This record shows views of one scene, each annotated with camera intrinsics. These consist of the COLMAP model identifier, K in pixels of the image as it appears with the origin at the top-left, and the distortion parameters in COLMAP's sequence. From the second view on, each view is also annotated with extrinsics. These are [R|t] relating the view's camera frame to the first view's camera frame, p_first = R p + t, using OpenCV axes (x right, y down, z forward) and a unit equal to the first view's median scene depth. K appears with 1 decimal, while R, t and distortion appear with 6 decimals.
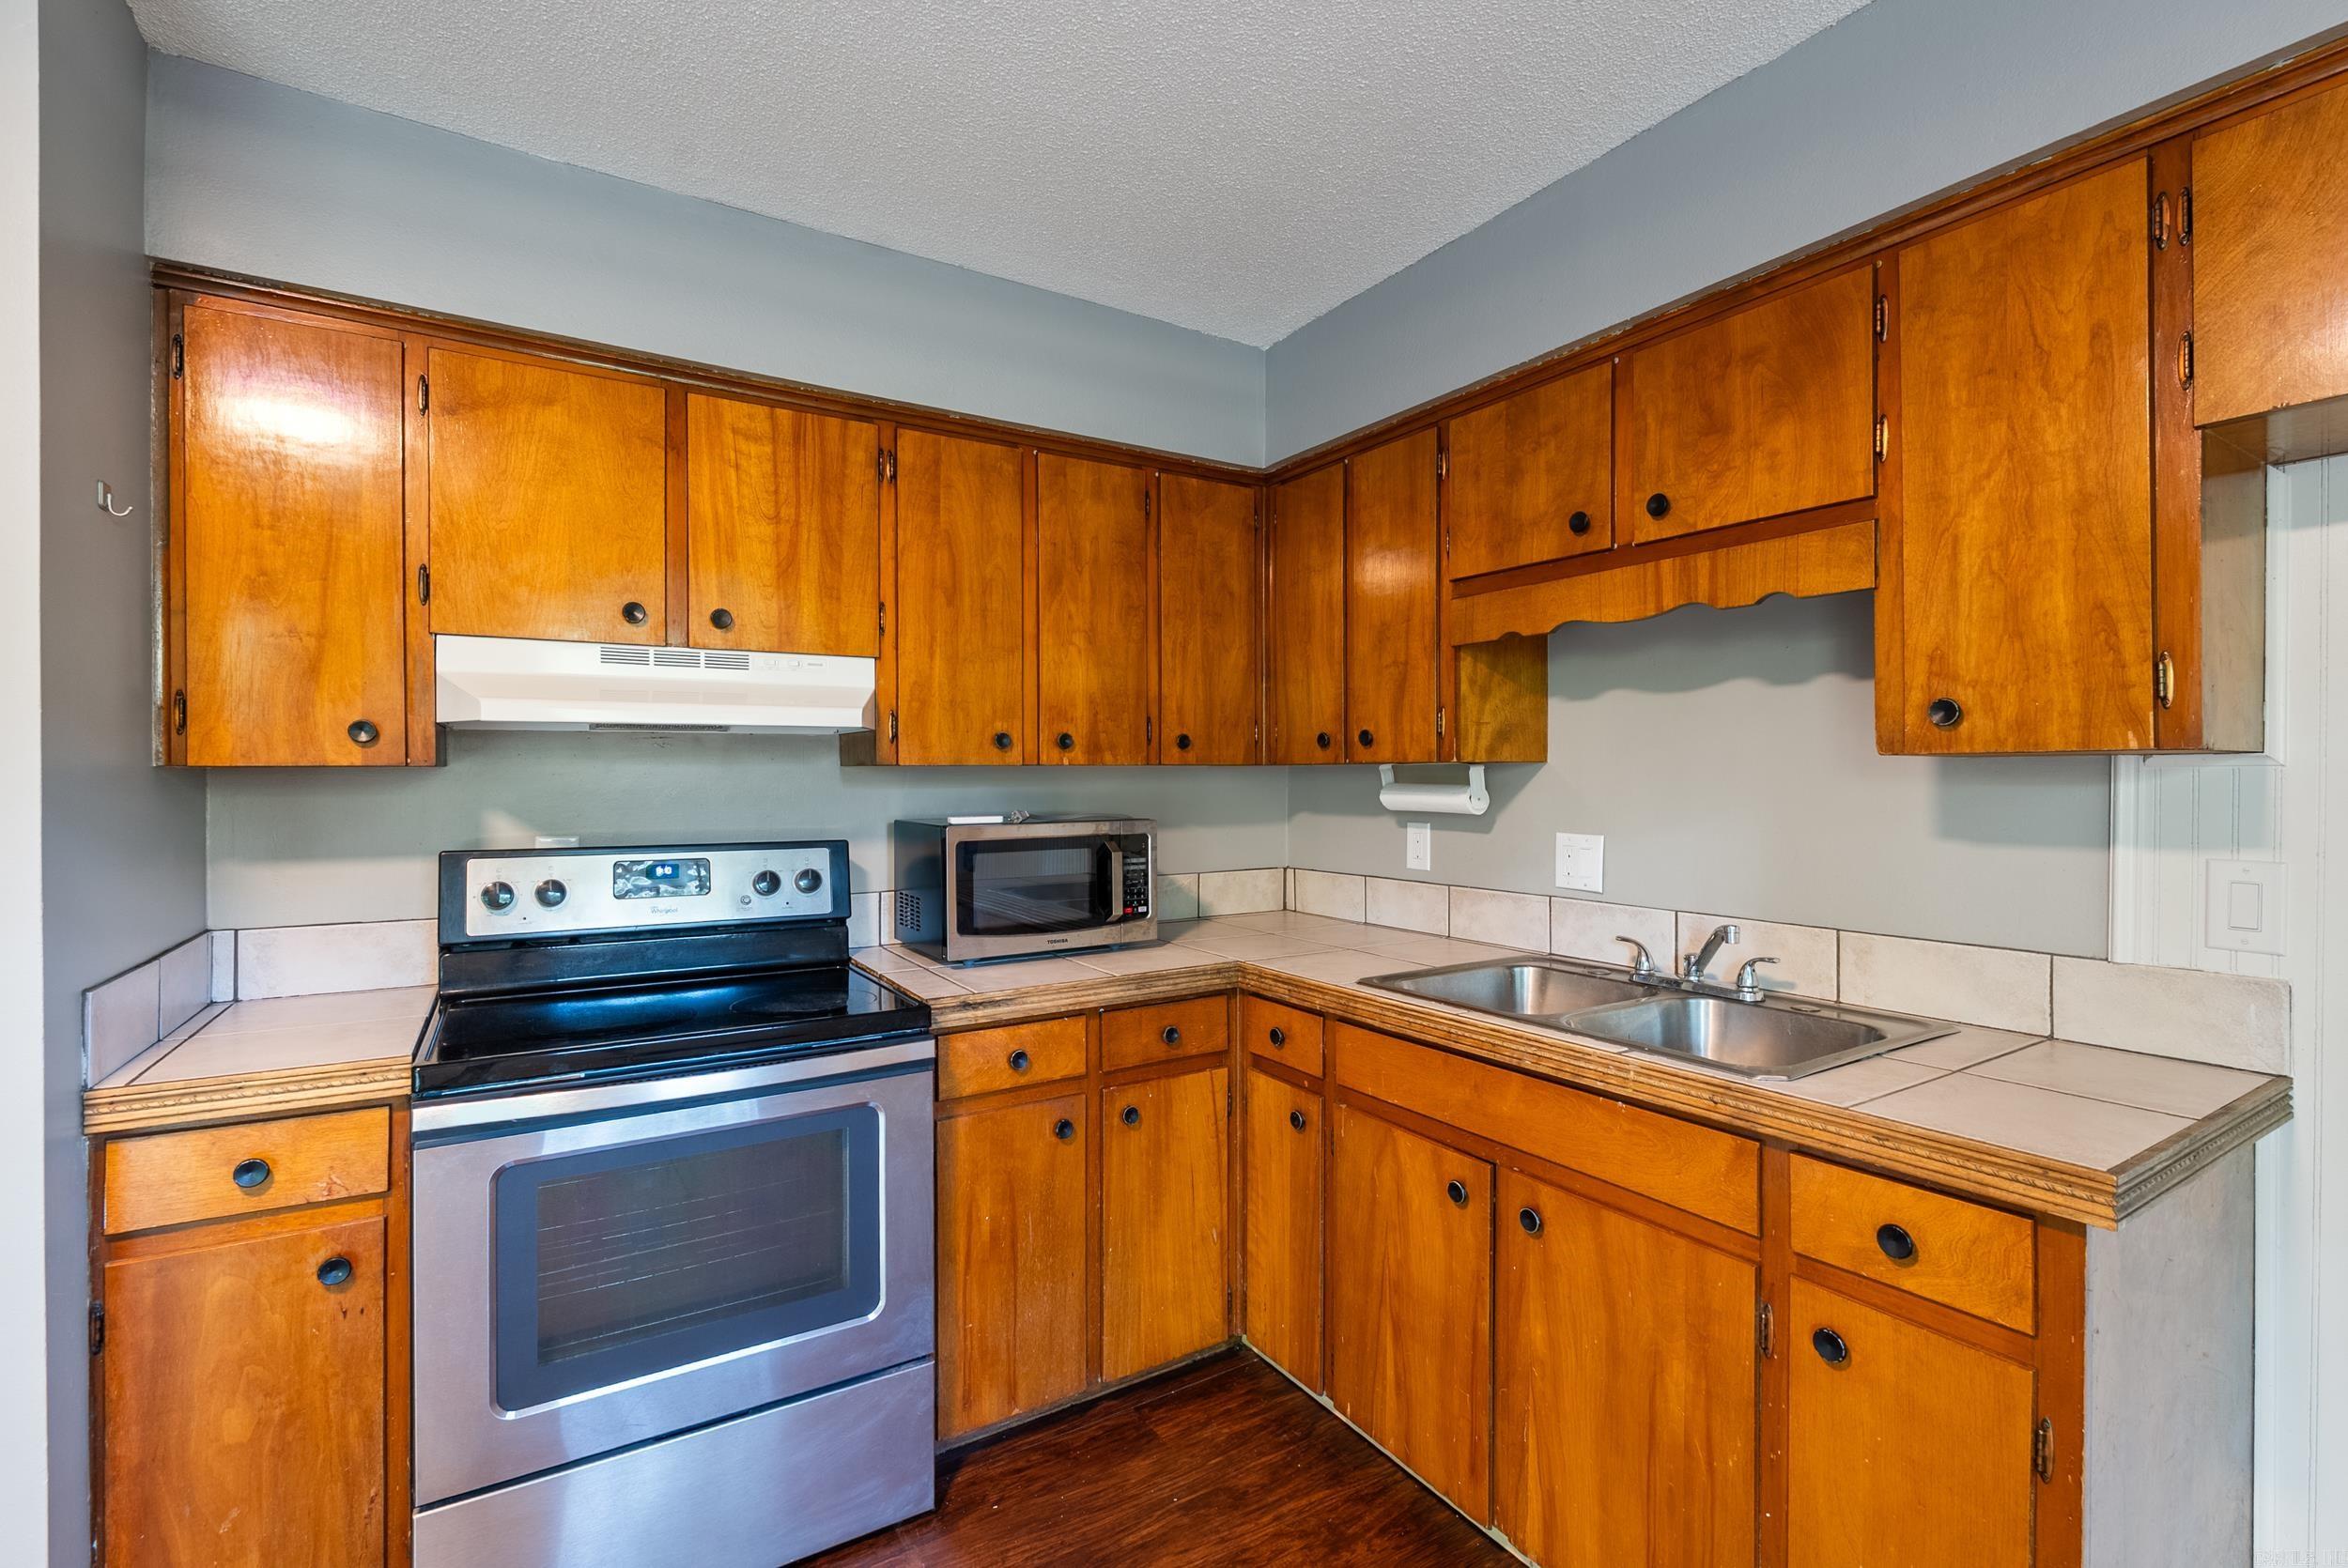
lens RADIAL K [[1042.7, 0, 1176.1], [0, 1042.7, 779.6], [0, 0, 1]] dist [-0.004863, -0.000281]
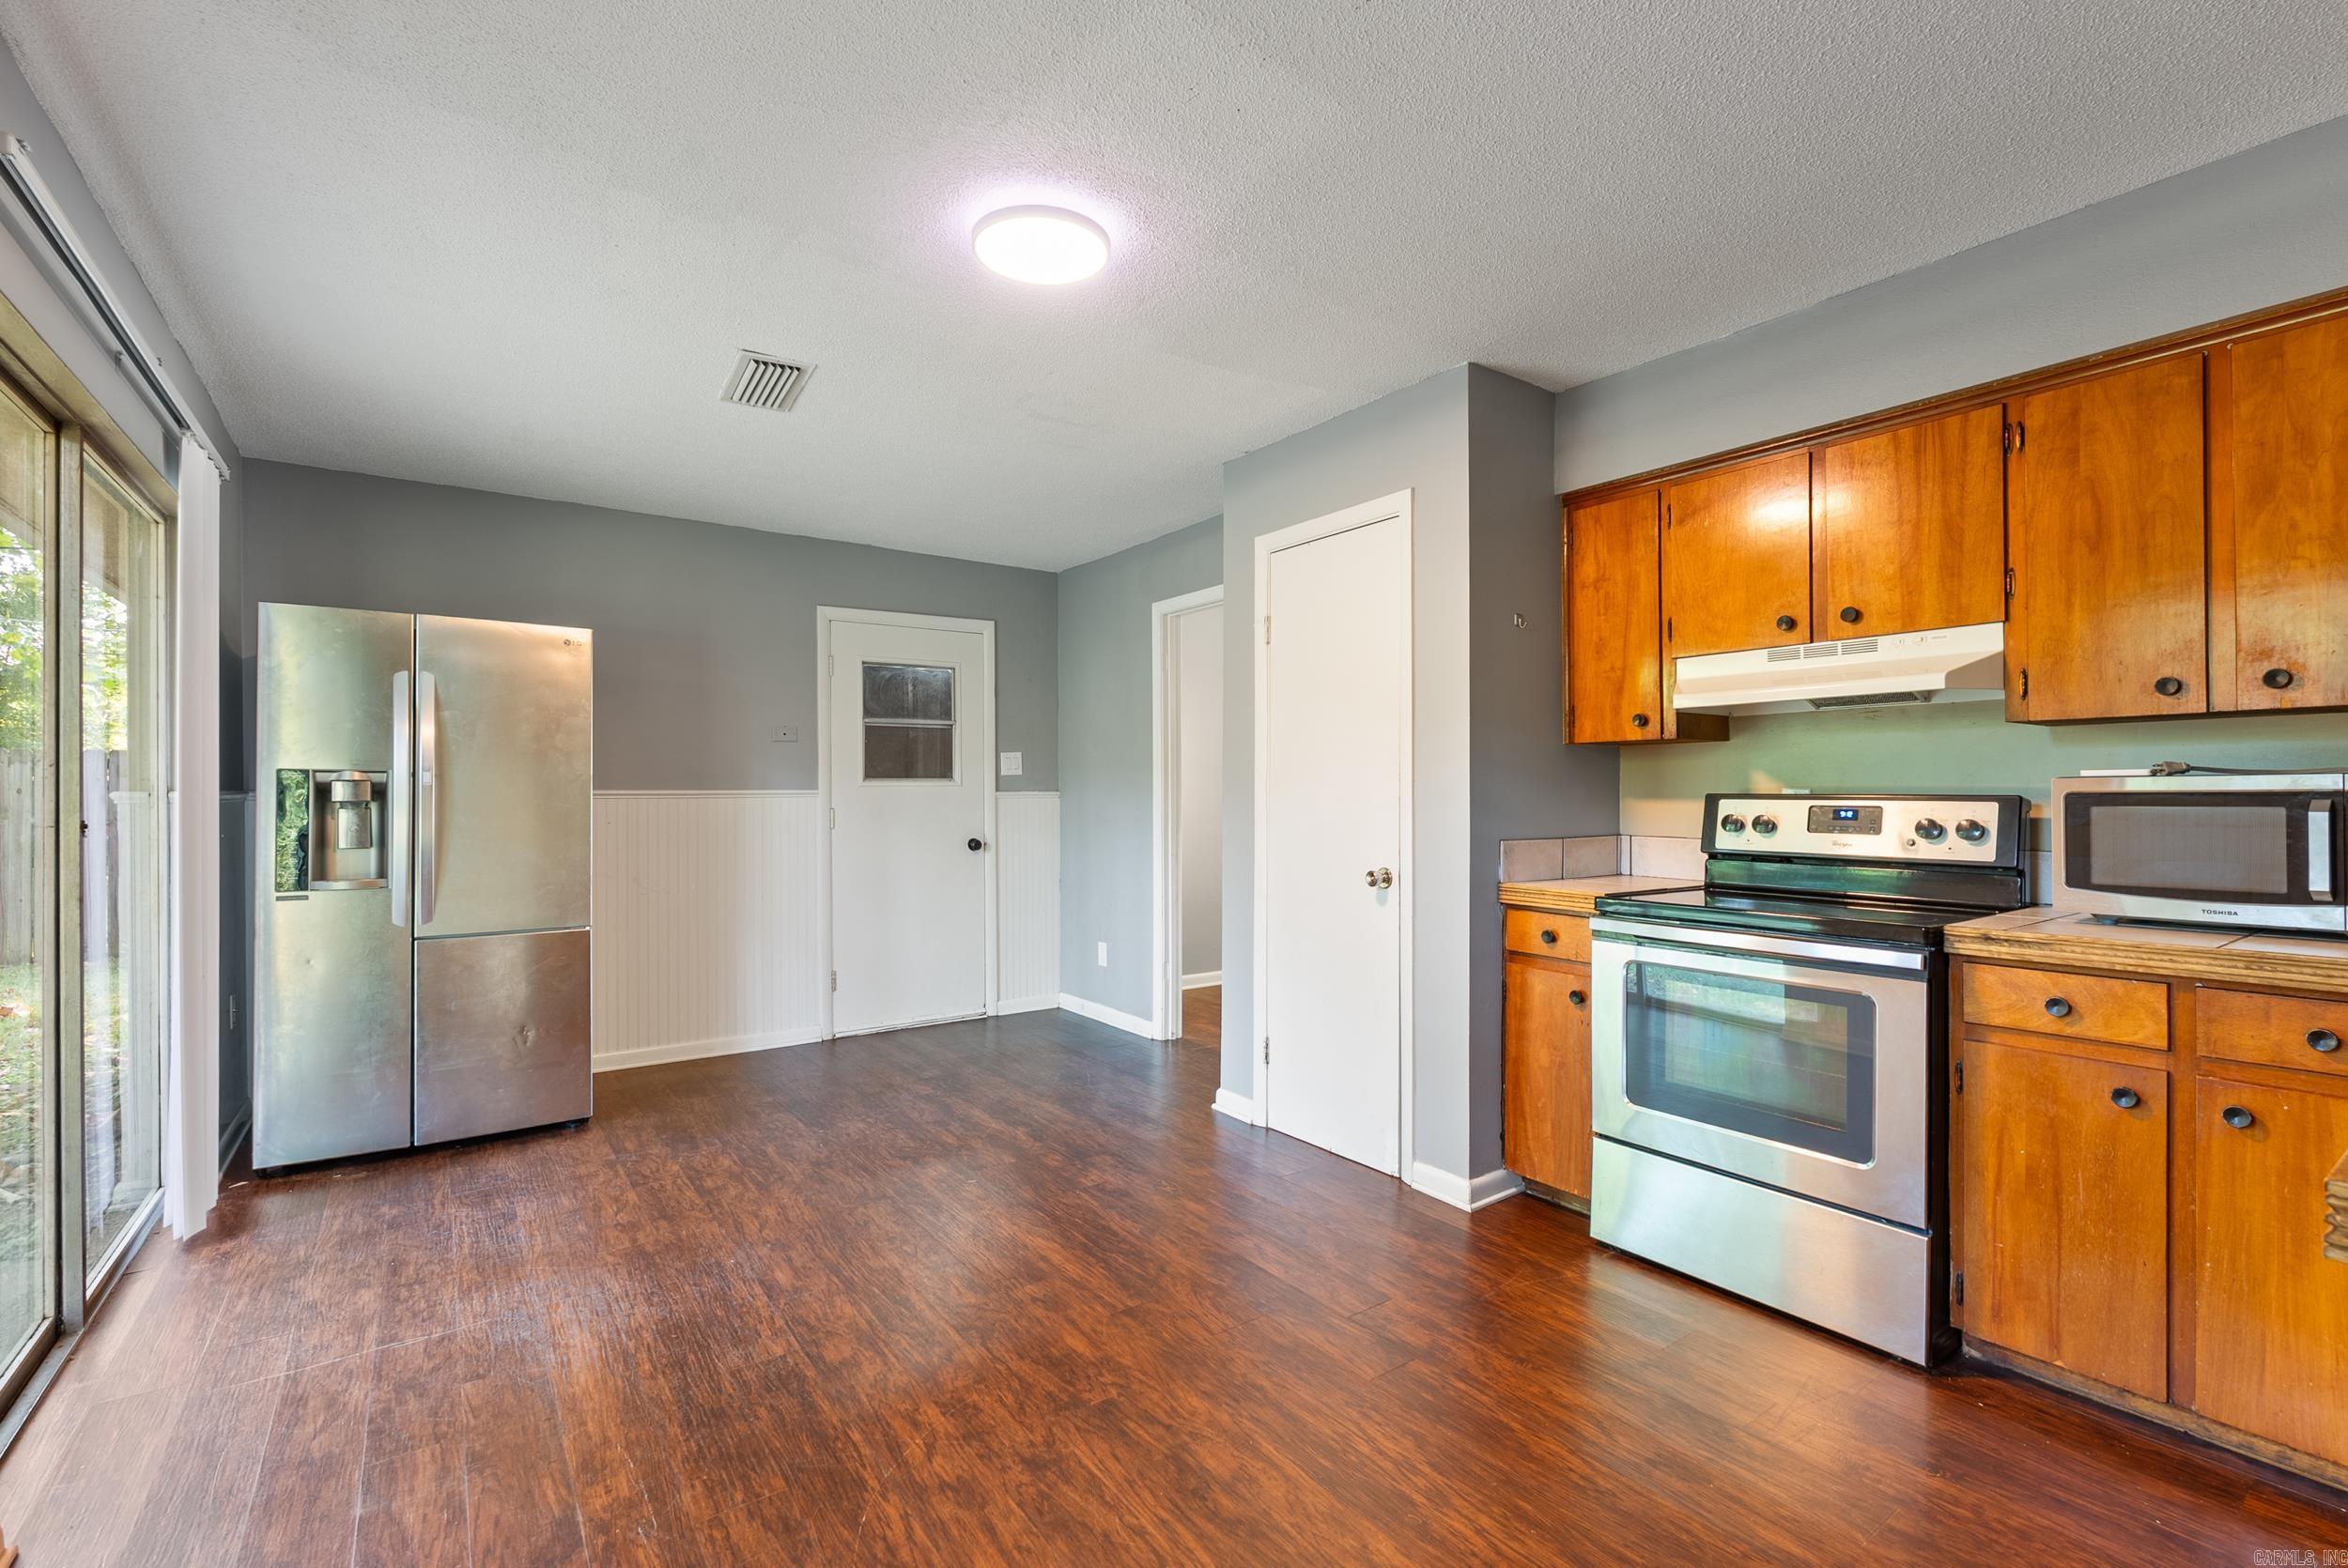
lens RADIAL K [[1034.5, 0, 1180.7], [0, 1034.5, 784.9], [0, 0, 1]] dist [-0.002581, 0.000176]
pose [[0.063382, -0.005644, -0.997973, 0.759537], [-0.001241, 0.999983, -0.005734, 0.061569], [0.997989, 0.001602, 0.063374, 0.097878]]
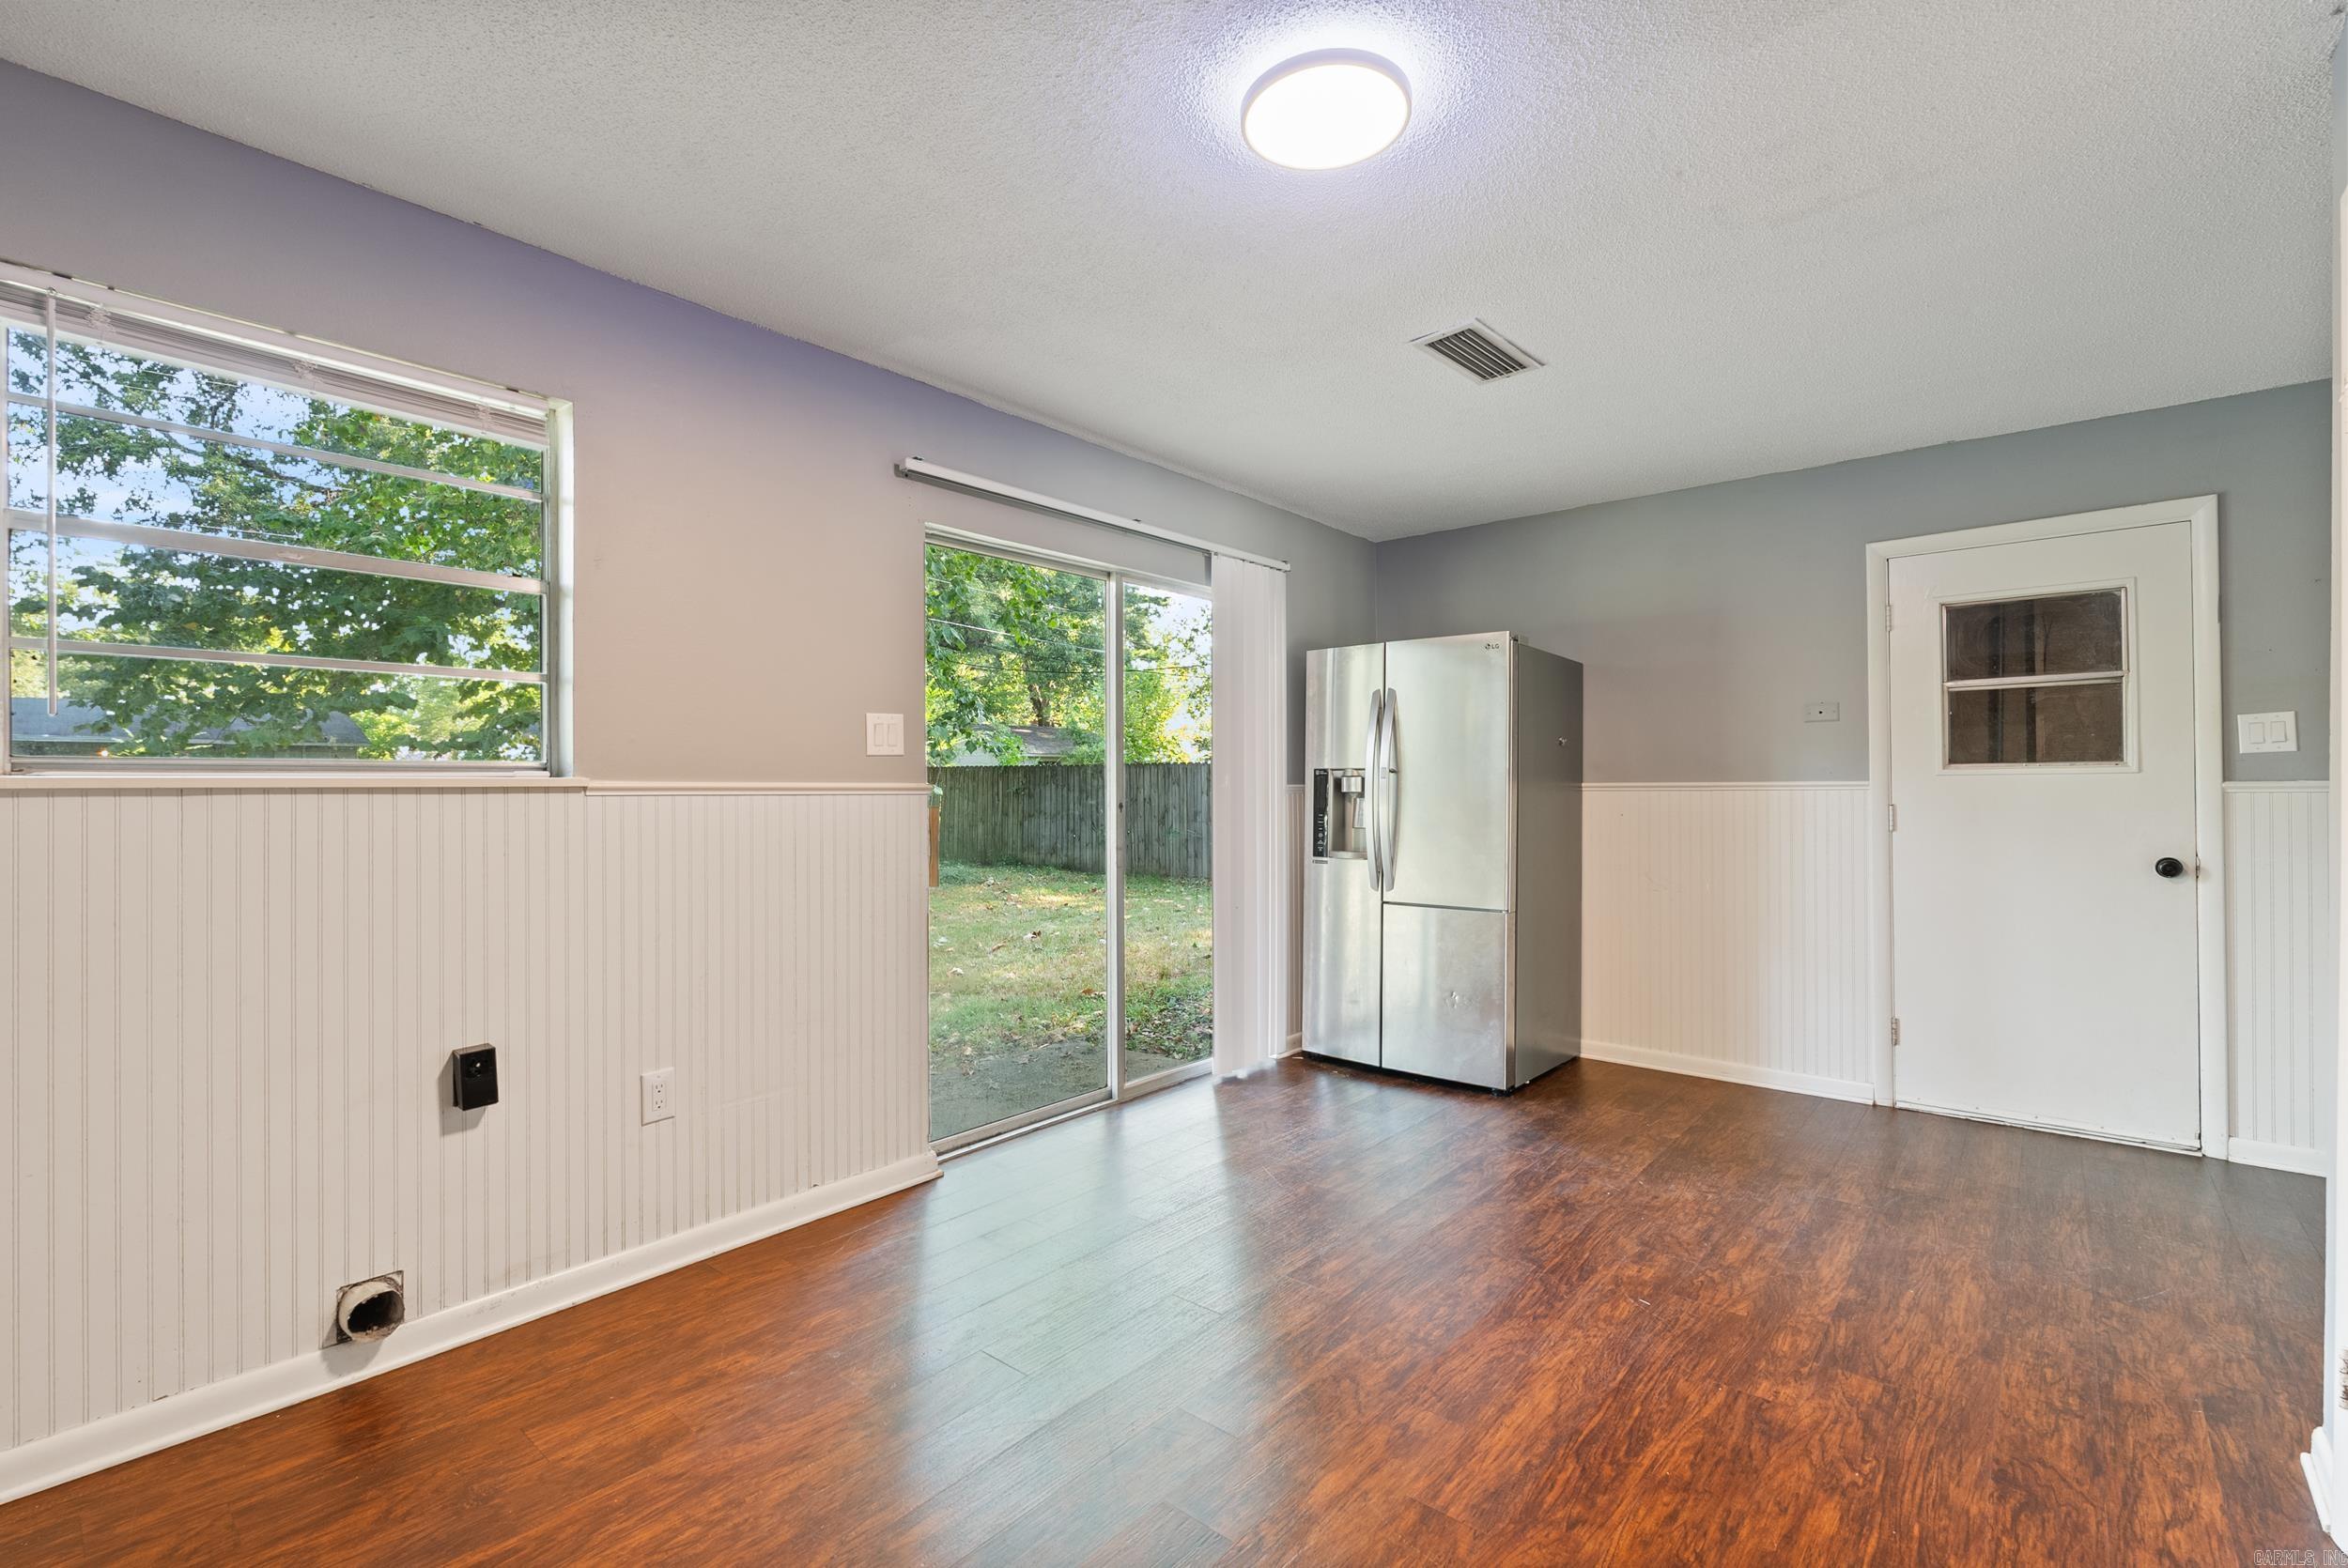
lens RADIAL K [[1034.5, 0, 1180.7], [0, 1034.5, 784.9], [0, 0, 1]] dist [-0.002581, 0.000176]
pose [[-0.955205, 0.002700, -0.295933, 0.046268], [0.003048, 0.999995, -0.000714, 0.065965], [0.295930, -0.001584, -0.955208, 0.821823]]
